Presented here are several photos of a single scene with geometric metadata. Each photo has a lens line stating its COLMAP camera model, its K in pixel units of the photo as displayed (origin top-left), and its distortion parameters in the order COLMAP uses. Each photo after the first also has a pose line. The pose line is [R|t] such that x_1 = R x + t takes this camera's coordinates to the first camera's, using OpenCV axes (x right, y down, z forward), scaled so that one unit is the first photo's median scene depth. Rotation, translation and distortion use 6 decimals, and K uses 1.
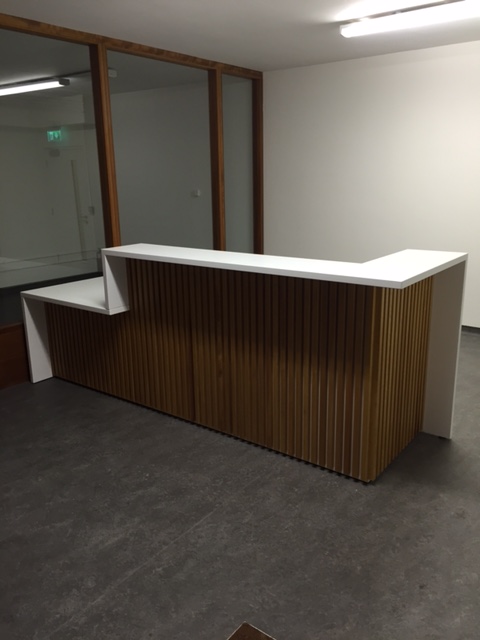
lens RADIAL K [[548.9, 0, 238.4], [0, 548.9, 318.9], [0, 0, 1]] dist [0.035155, -0.052694]
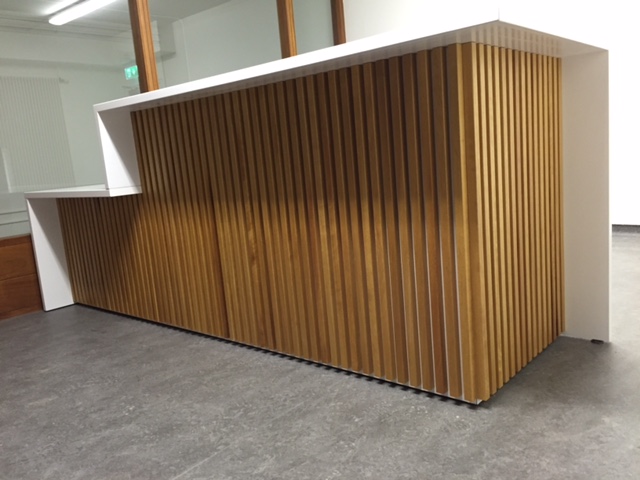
lens RADIAL K [[548.9, 0, 323.2], [0, 548.9, 242.0], [0, 0, 1]] dist [0.035155, -0.052694]
pose [[0.995602, -0.056290, -0.074891, 0.113499], [0.049053, 0.994249, -0.095198, 0.157251], [0.079819, 0.091106, 0.992637, 0.346593]]
